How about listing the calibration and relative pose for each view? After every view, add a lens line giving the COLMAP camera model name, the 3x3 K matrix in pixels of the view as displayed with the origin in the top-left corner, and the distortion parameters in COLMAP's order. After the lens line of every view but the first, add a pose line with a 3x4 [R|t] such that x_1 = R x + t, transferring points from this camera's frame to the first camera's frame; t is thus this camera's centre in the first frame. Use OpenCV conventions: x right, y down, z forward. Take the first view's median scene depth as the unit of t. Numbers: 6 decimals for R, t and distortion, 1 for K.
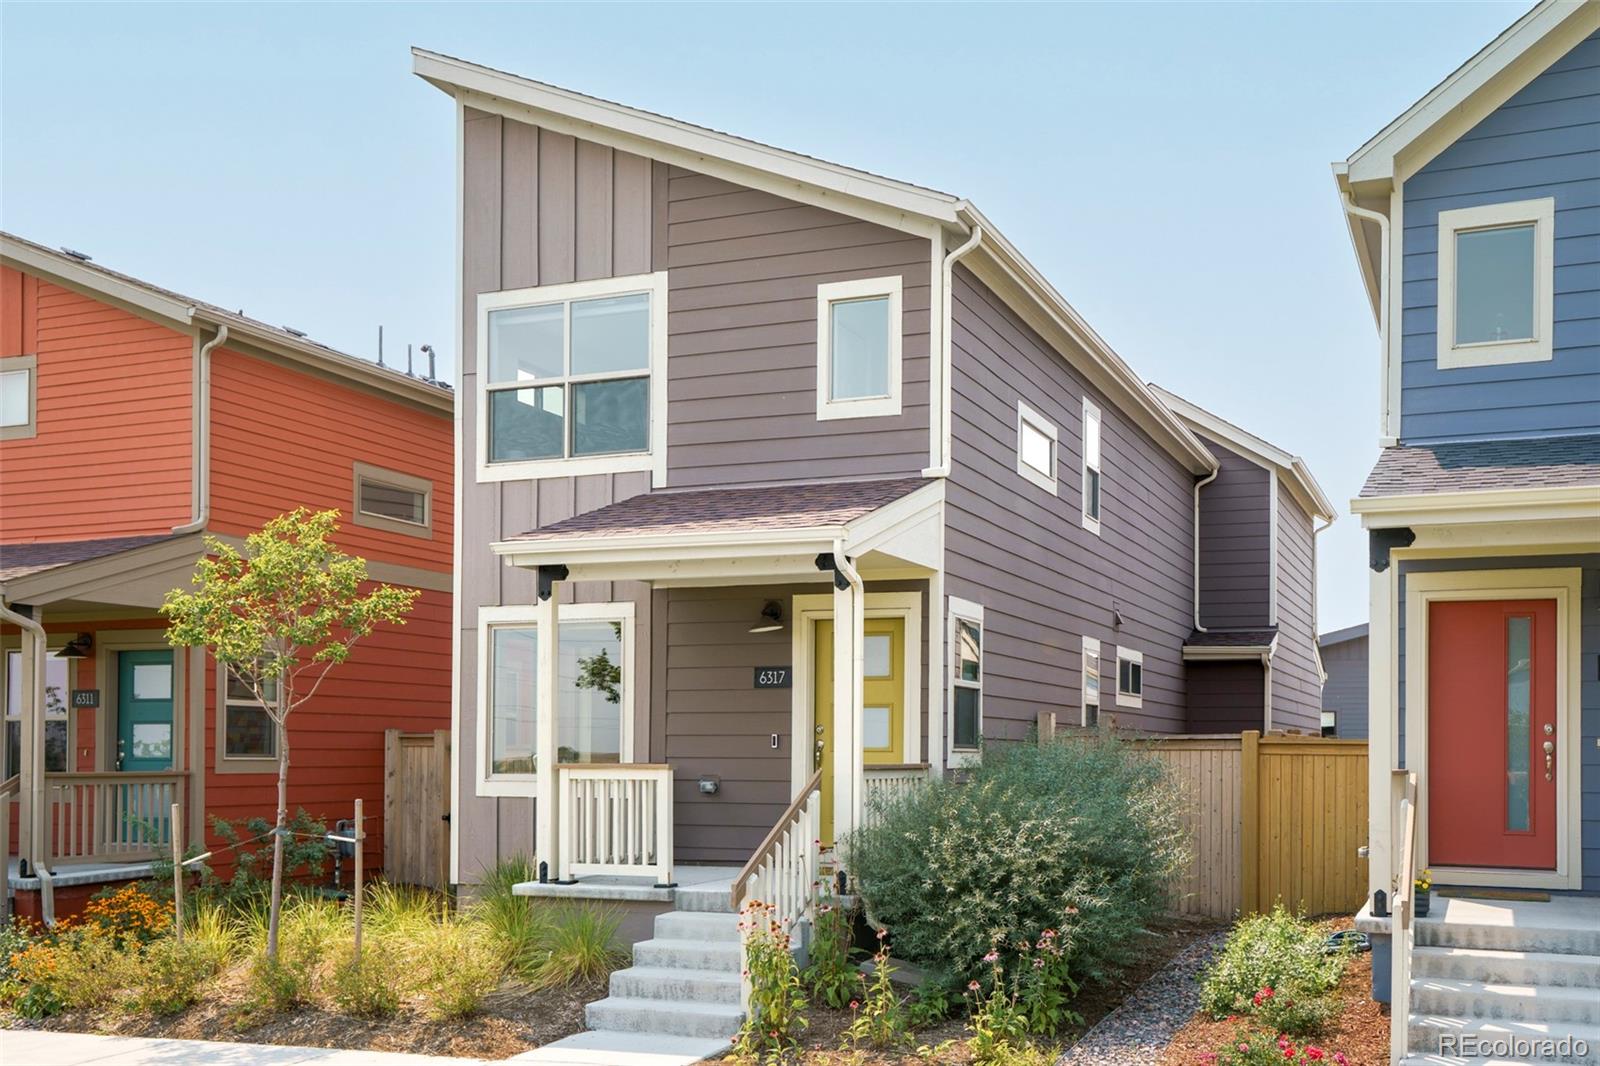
lens RADIAL K [[1608.4, 0, 804.0], [0, 1608.4, 531.6], [0, 0, 1]] dist [0.042882, 0.000000]
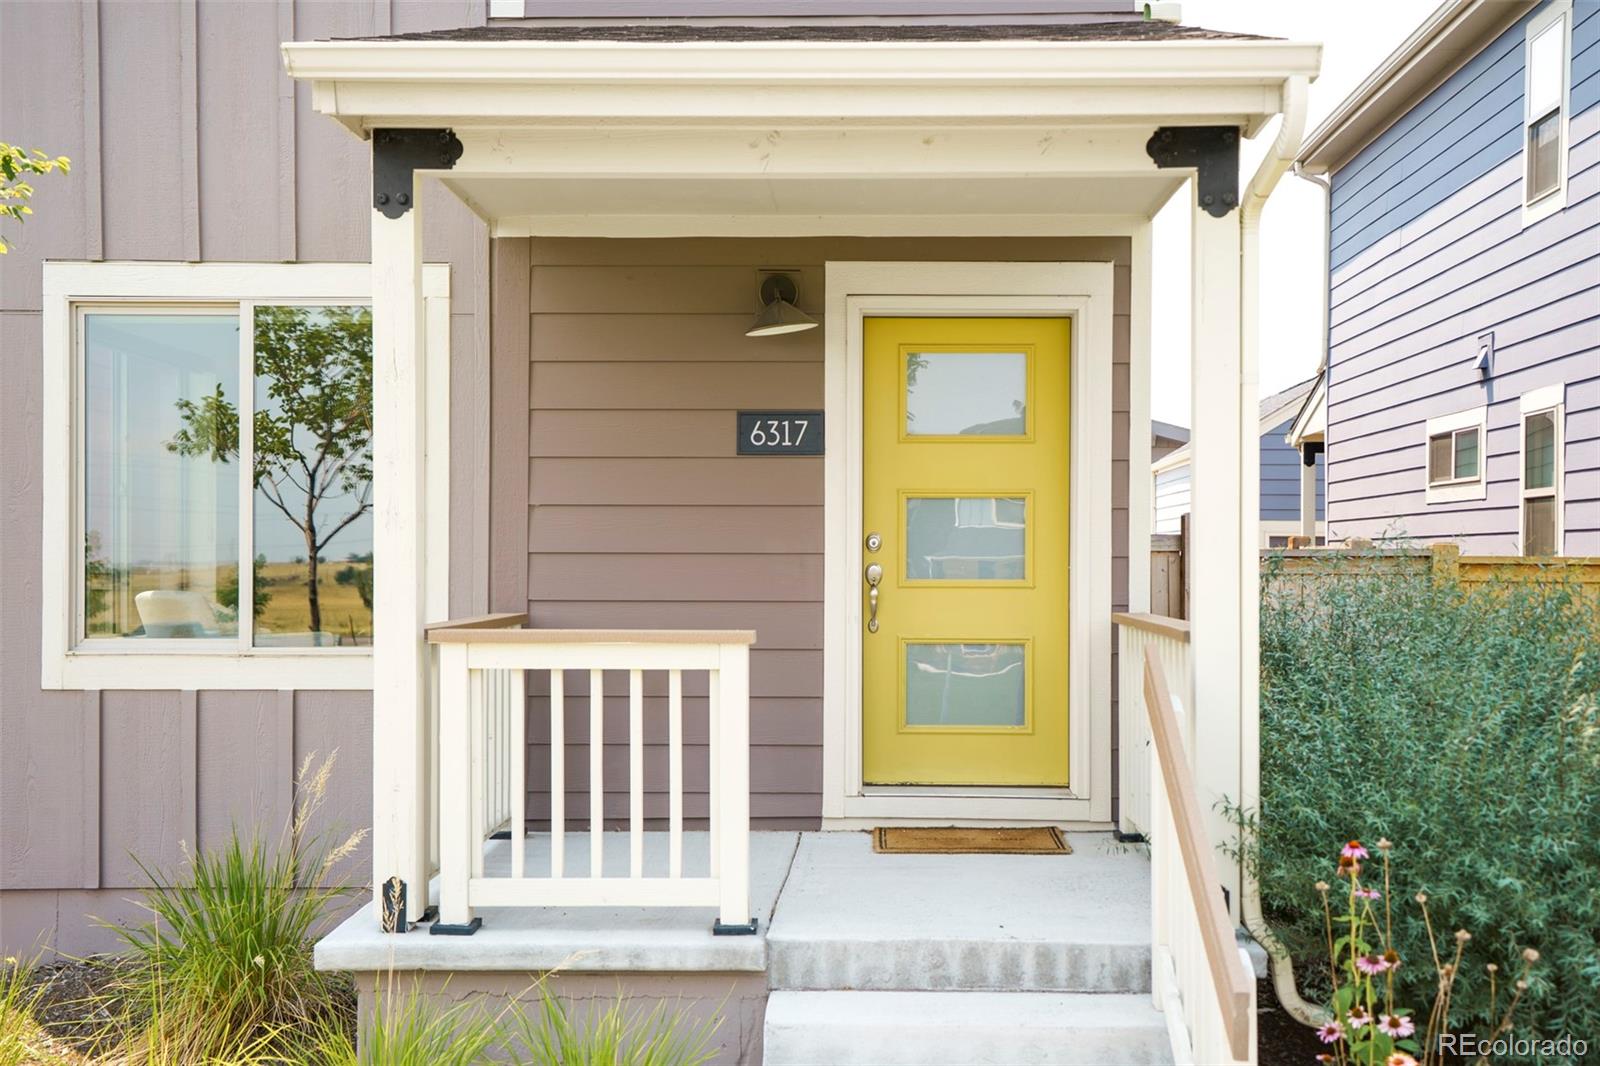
lens RADIAL K [[1831.1, 0, 783.1], [0, 1831.1, 447.6], [0, 0, 1]] dist [0.091821, 0.000000]
pose [[0.935883, 0.019741, 0.351757, -0.211127], [-0.047005, 0.996499, 0.069135, 0.058182], [-0.349161, -0.081237, 0.933535, 0.501288]]
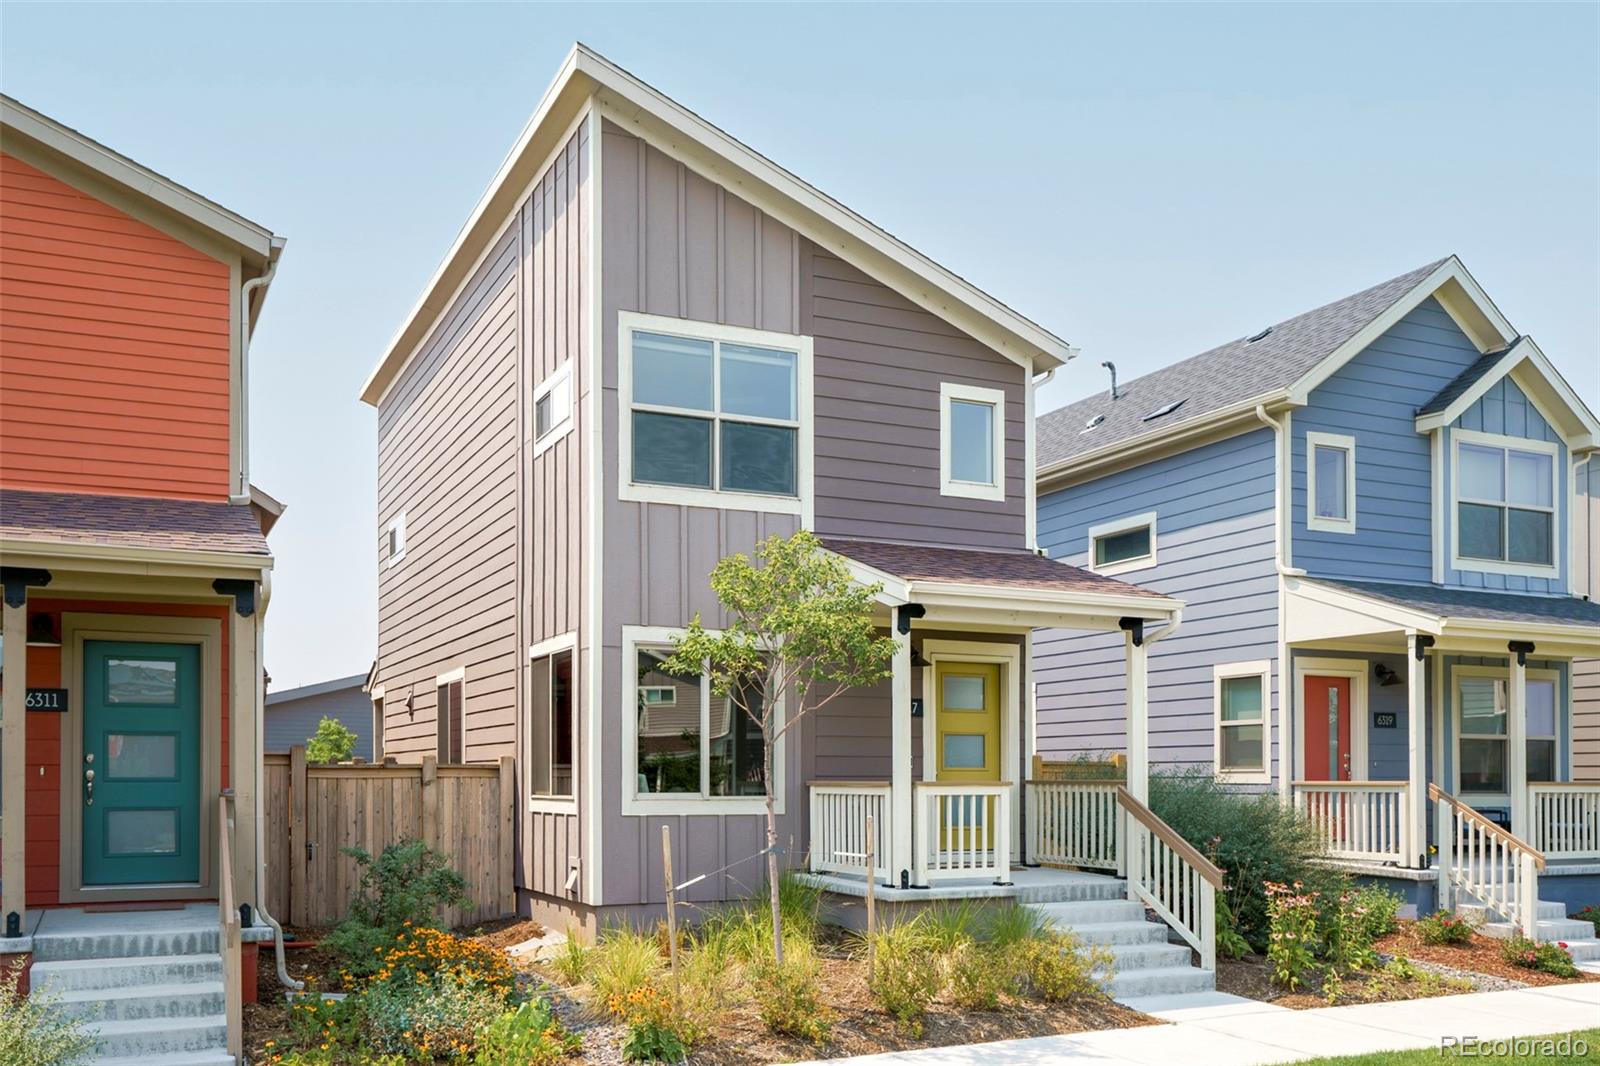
lens RADIAL K [[1504.5, 0, 800.2], [0, 1504.5, 533.5], [0, 0, 1]] dist [0.002410, 0.000000]
pose [[0.663037, 0.116810, 0.739417, -0.906693], [-0.099542, 0.992737, -0.067569, 0.046784], [-0.741939, -0.028802, 0.669849, 0.330554]]
